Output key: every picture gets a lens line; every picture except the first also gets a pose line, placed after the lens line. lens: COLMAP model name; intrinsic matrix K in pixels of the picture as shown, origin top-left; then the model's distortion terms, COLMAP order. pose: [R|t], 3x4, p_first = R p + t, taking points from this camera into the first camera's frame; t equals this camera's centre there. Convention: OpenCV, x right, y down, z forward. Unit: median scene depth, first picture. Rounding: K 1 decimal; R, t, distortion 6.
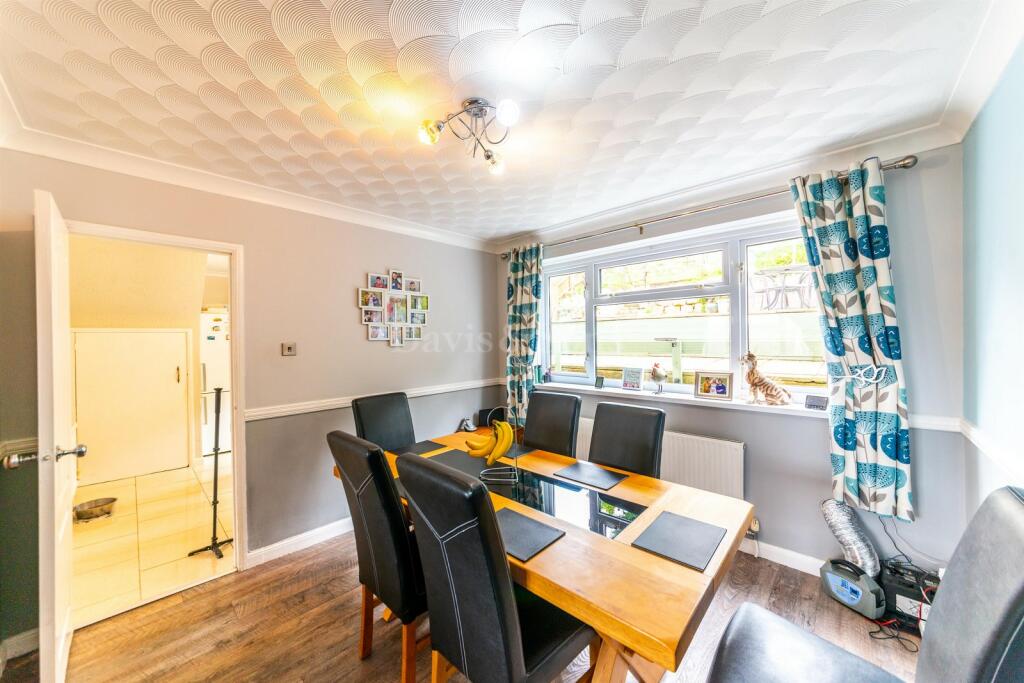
lens RADIAL K [[357.2, 0, 513.5], [0, 357.2, 334.7], [0, 0, 1]] dist [-0.000408, -0.000117]
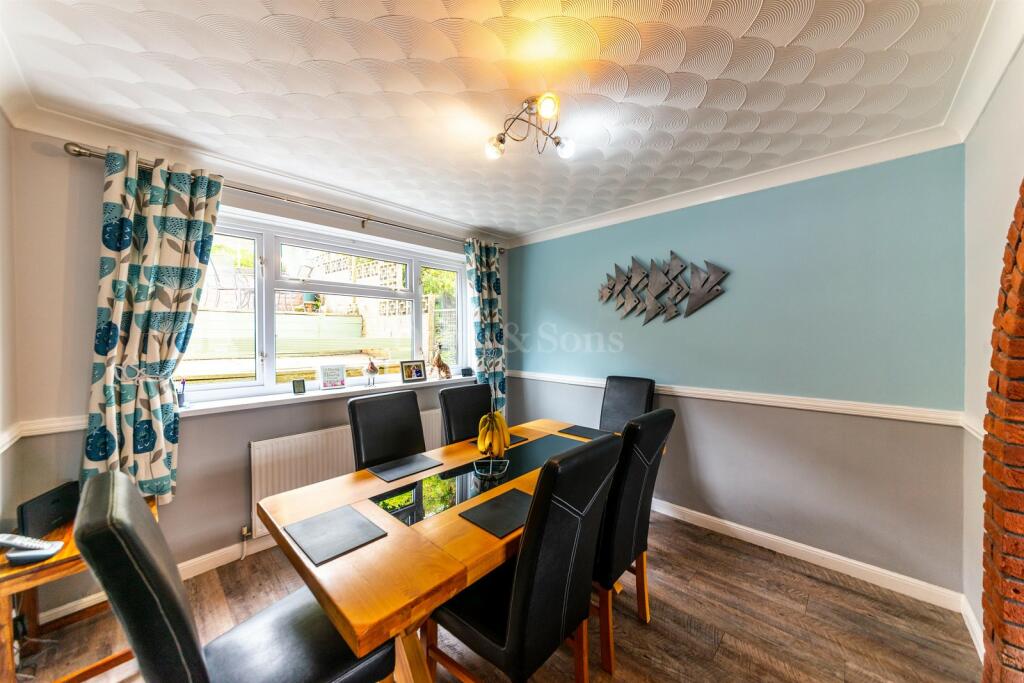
lens RADIAL K [[364.2, 0, 512.5], [0, 364.2, 336.2], [0, 0, 1]] dist [-0.000467, -0.000116]
pose [[0.004052, 0.011205, 0.999929, -0.616604], [-0.010125, 0.999886, -0.011163, 0.025025], [-0.999941, -0.010079, 0.004165, 0.549813]]
